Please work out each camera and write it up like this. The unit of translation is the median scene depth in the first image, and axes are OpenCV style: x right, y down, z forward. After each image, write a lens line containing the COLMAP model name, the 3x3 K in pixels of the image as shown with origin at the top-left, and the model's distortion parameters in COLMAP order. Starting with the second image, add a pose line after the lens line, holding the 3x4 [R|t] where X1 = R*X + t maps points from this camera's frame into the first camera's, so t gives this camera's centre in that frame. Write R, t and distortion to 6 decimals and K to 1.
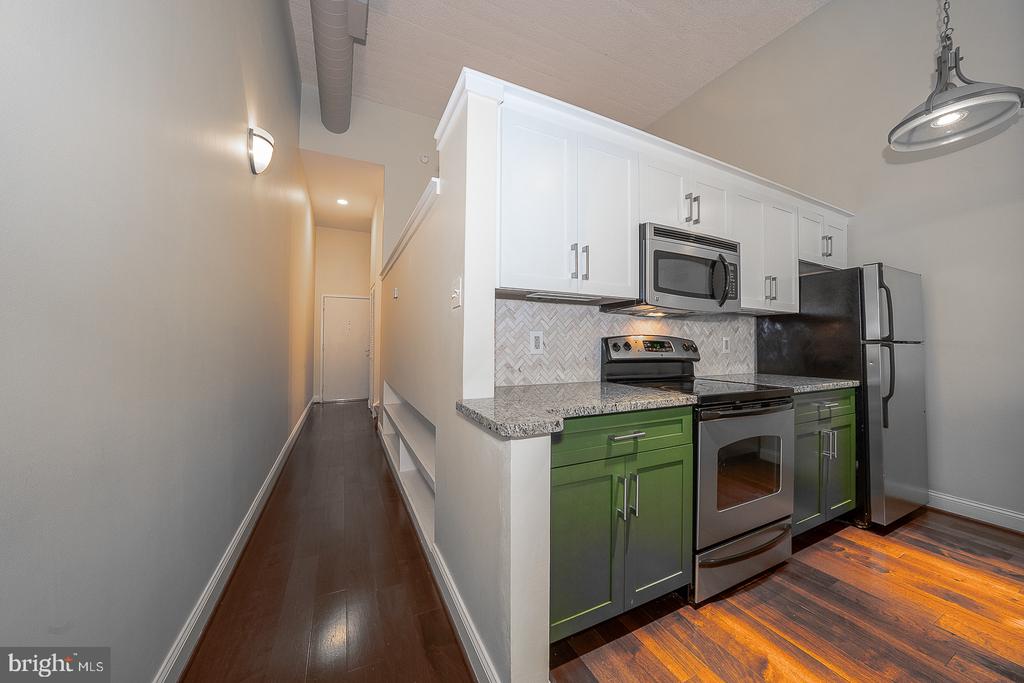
lens RADIAL K [[347.9, 0, 515.8], [0, 347.9, 337.1], [0, 0, 1]] dist [-0.000830, -0.000009]
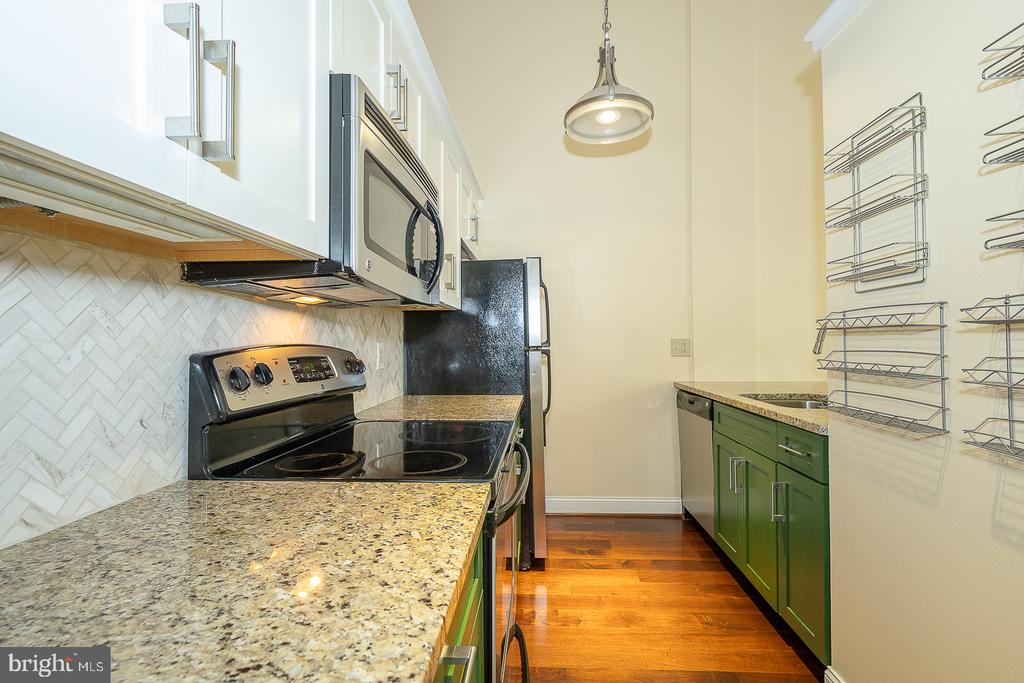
lens RADIAL K [[470.9, 0, 517.2], [0, 470.9, 335.6], [0, 0, 1]] dist [0.002592, 0.000350]
pose [[0.492102, 0.000219, 0.870537, -0.009647], [-0.002731, 0.999995, 0.001293, -0.020689], [-0.870533, -0.003013, 0.492101, 0.481443]]
